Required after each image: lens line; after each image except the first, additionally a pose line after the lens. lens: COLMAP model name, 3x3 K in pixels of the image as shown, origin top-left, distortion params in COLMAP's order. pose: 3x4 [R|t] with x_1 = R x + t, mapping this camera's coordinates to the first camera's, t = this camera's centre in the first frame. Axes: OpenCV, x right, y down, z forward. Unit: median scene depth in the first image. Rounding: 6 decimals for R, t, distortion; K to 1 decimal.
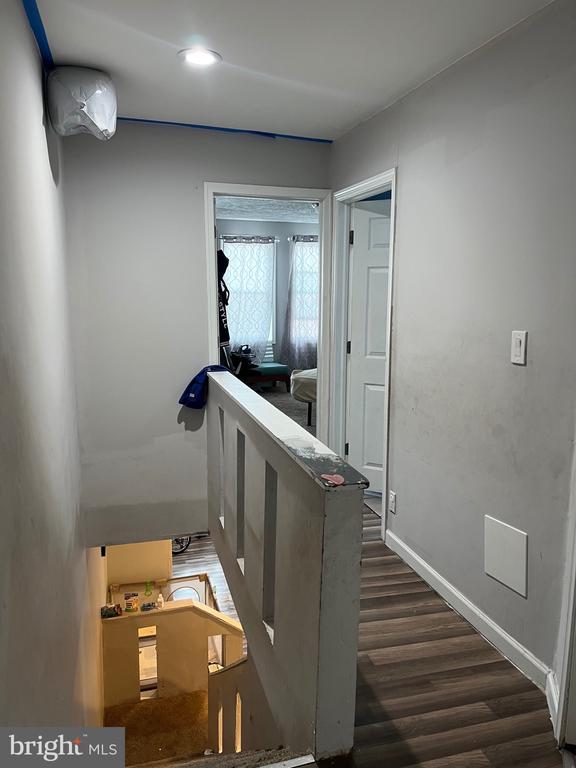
lens RADIAL K [[589.8, 0, 288.0], [0, 589.8, 384.0], [0, 0, 1]] dist [0.074857, -0.085267]
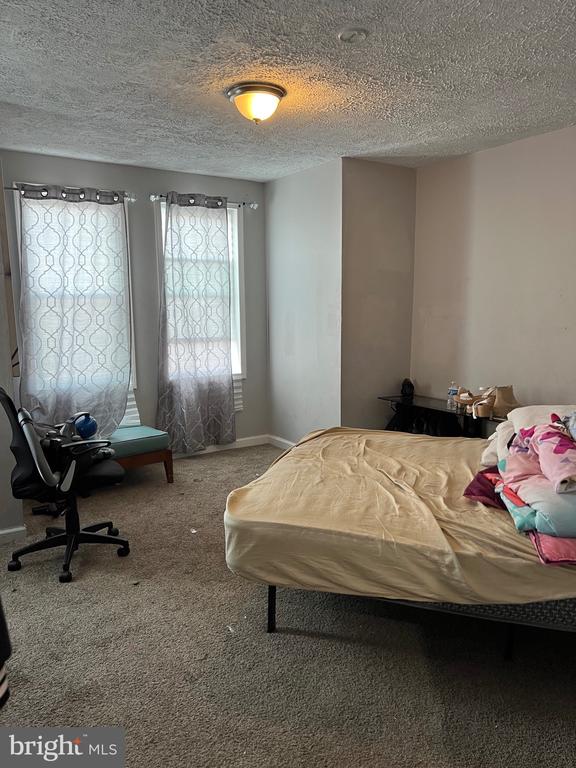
lens RADIAL K [[589.8, 0, 288.0], [0, 589.8, 384.0], [0, 0, 1]] dist [0.074857, -0.085267]
pose [[0.960242, -0.050873, 0.274493, -0.038143], [0.054620, 0.998489, -0.006022, -0.063993], [-0.273772, 0.020775, 0.961570, 0.448119]]
